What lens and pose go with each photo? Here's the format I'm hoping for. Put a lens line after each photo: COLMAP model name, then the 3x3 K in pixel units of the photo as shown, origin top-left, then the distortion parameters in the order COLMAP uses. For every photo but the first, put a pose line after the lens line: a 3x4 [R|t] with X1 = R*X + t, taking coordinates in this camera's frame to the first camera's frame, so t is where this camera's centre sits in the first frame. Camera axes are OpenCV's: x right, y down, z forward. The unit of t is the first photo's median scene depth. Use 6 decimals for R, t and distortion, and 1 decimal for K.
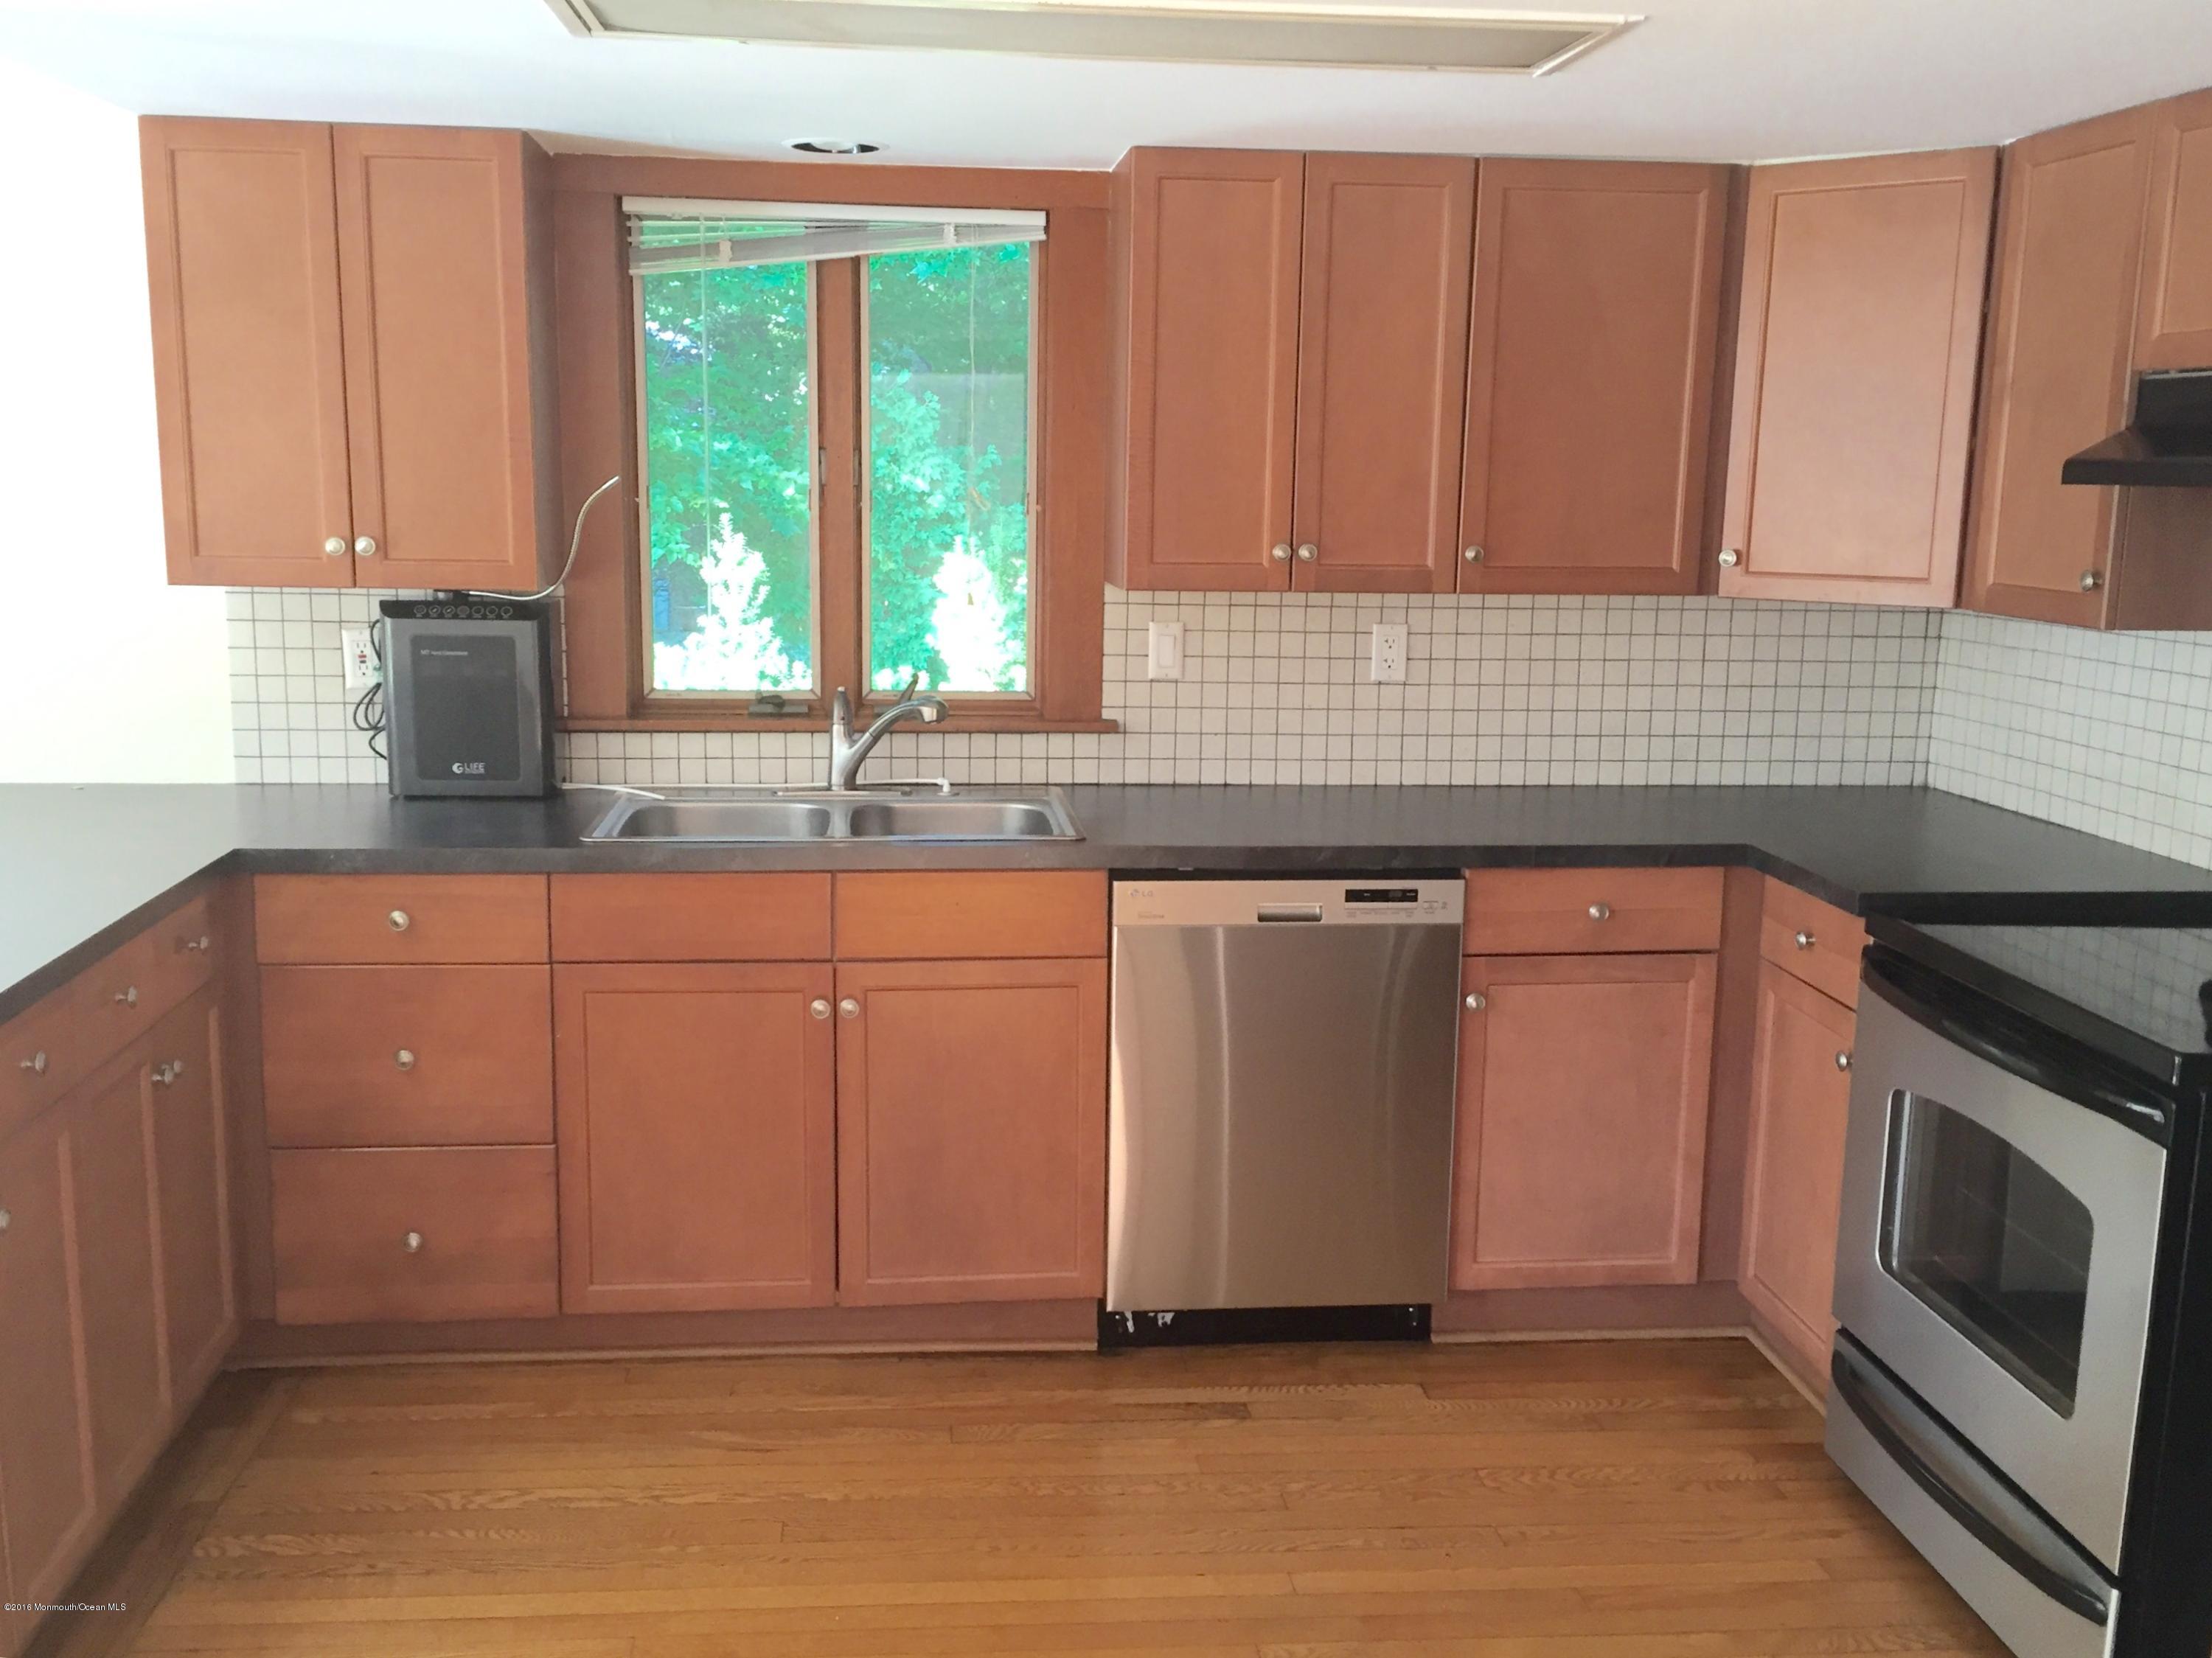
lens RADIAL K [[2056.8, 0, 1105.9], [0, 2056.8, 797.6], [0, 0, 1]] dist [0.050313, 0.003060]
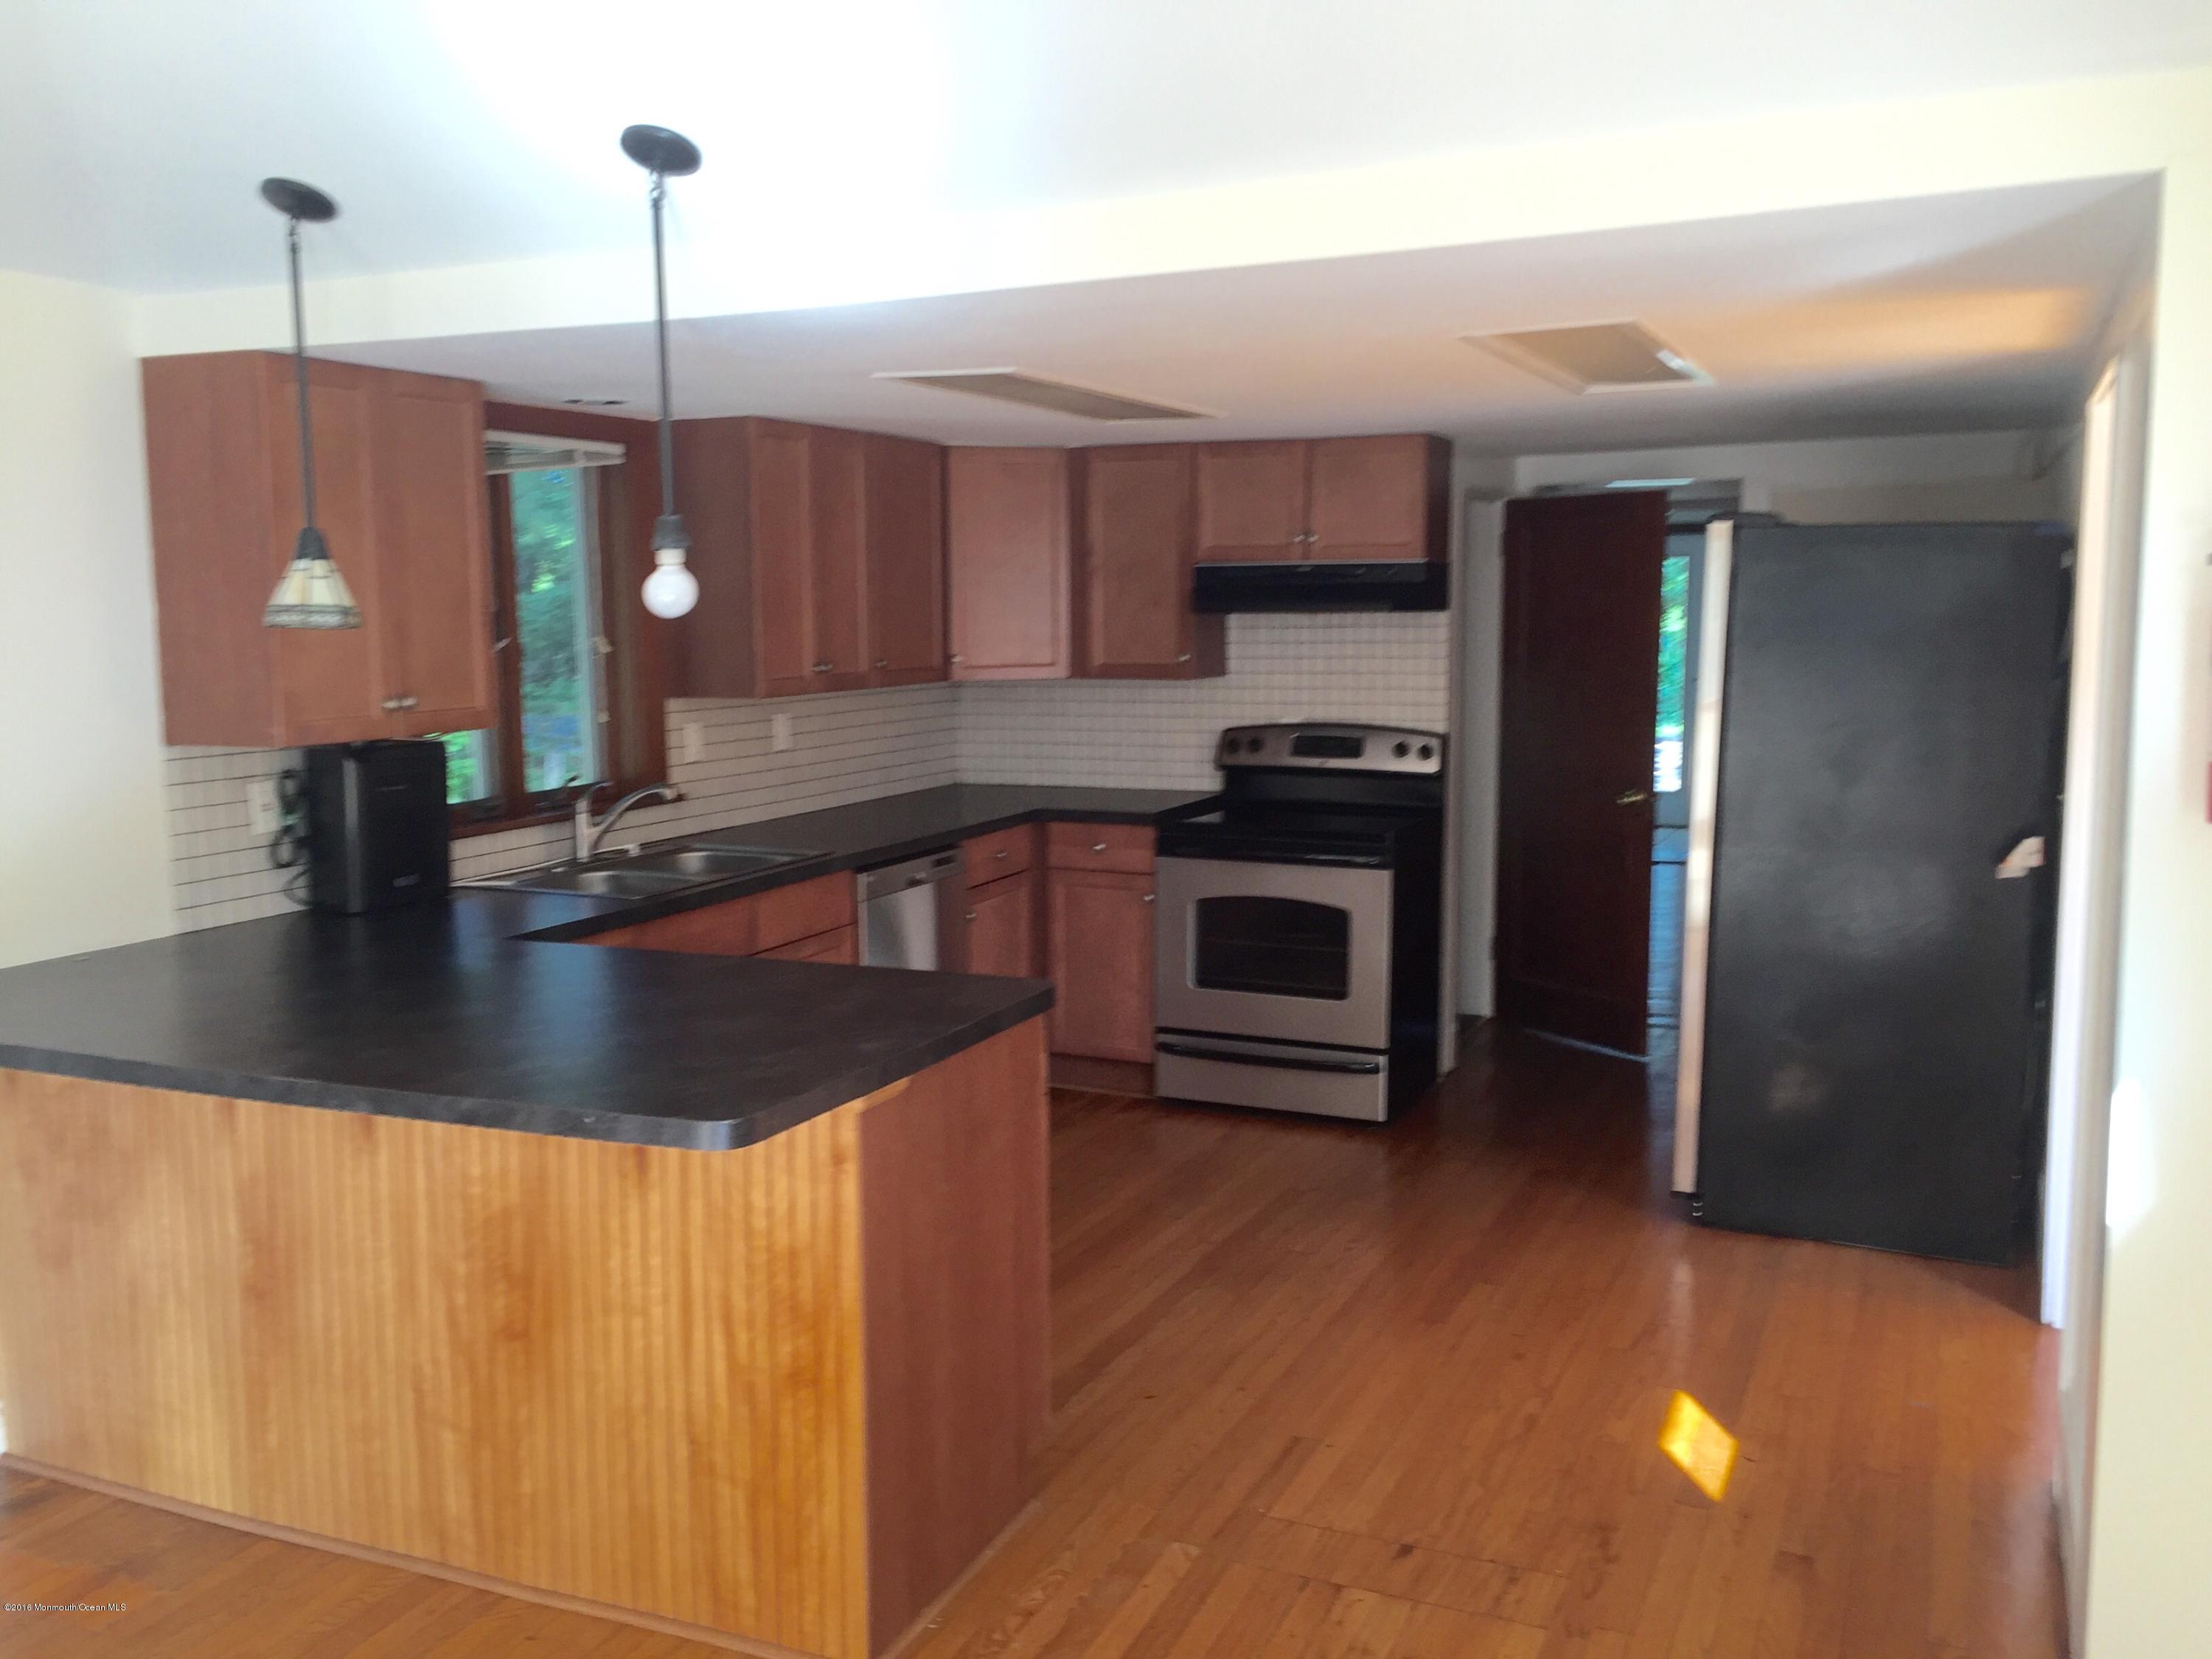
lens RADIAL K [[1895.0, 0, 1102.3], [0, 1895.0, 818.6], [0, 0, 1]] dist [0.084814, -0.103531]
pose [[0.504588, -0.123336, 0.854505, -1.035086], [0.156757, 0.986381, 0.049805, -0.041232], [-0.849010, 0.108819, 0.517049, 0.059087]]
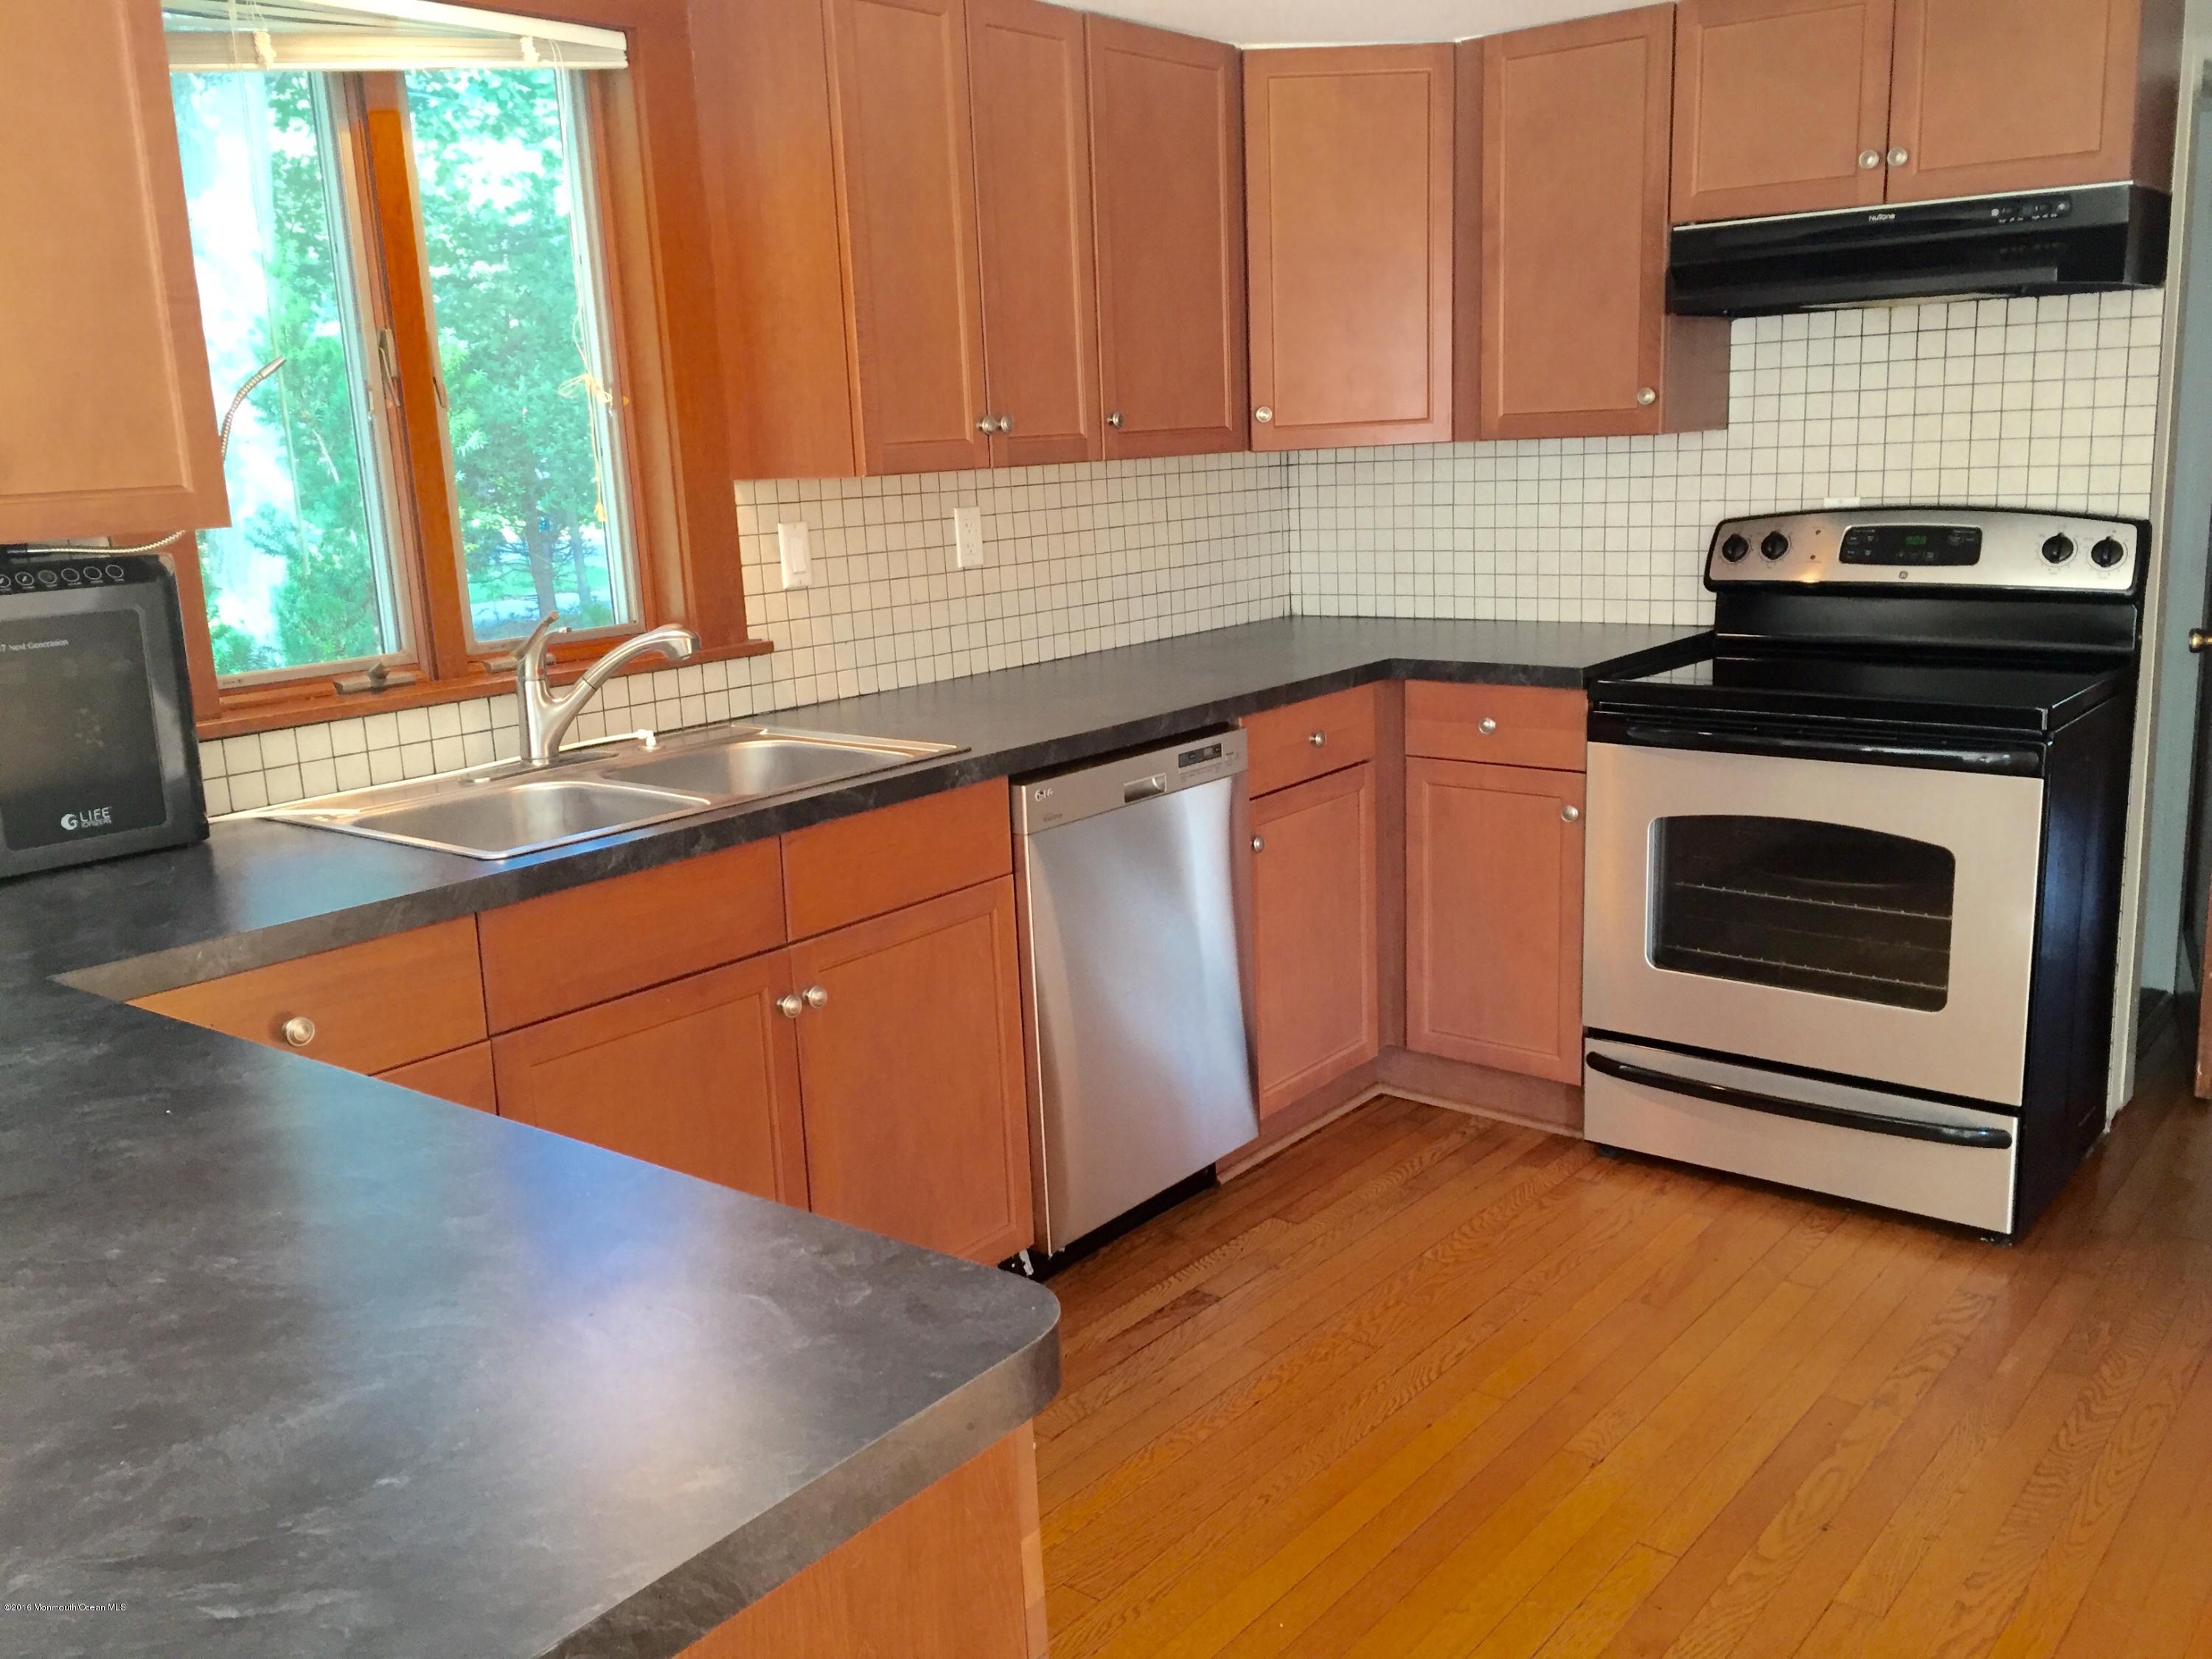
lens RADIAL K [[1911.6, 0, 1113.3], [0, 1911.6, 802.0], [0, 0, 1]] dist [0.093665, -0.126971]
pose [[0.698803, -0.185062, 0.690961, -0.490146], [0.167685, 0.981419, 0.093269, -0.021697], [-0.695382, 0.050687, 0.716850, 0.327612]]
